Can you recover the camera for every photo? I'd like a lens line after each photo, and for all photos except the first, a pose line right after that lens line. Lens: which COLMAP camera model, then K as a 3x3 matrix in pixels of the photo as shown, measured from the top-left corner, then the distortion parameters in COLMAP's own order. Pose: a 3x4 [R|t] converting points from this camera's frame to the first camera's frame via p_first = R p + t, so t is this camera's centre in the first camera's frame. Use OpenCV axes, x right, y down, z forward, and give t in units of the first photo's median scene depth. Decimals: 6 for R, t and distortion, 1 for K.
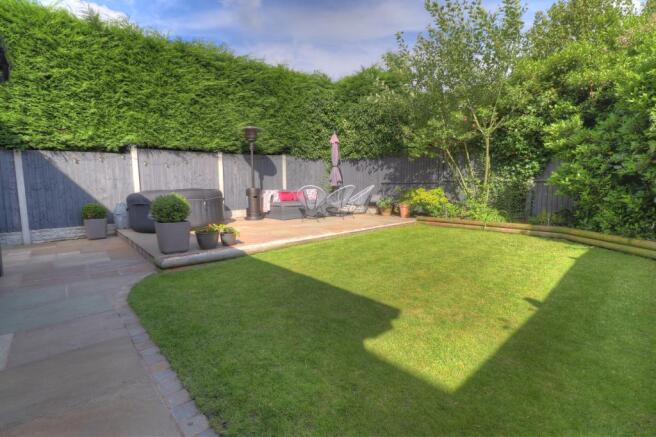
lens RADIAL K [[302.3, 0, 328.0], [0, 302.3, 218.5], [0, 0, 1]] dist [-0.026558, -0.000413]
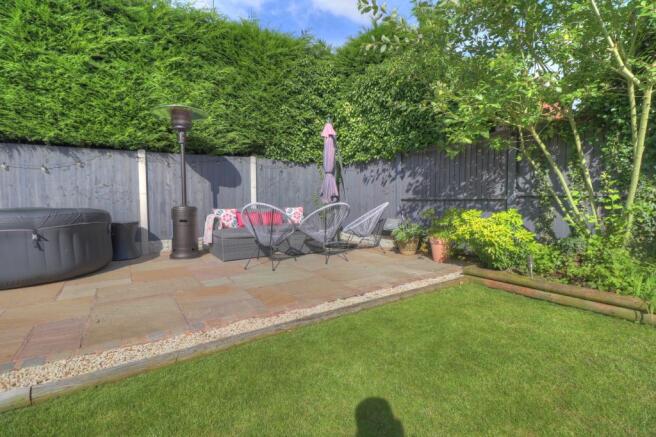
lens RADIAL K [[302.3, 0, 328.0], [0, 302.3, 218.5], [0, 0, 1]] dist [-0.026558, -0.000413]
pose [[0.992188, 0.013996, -0.123965, 0.116719], [-0.020101, 0.998639, -0.048135, -0.051176], [0.123122, 0.050251, 0.991118, 0.421228]]
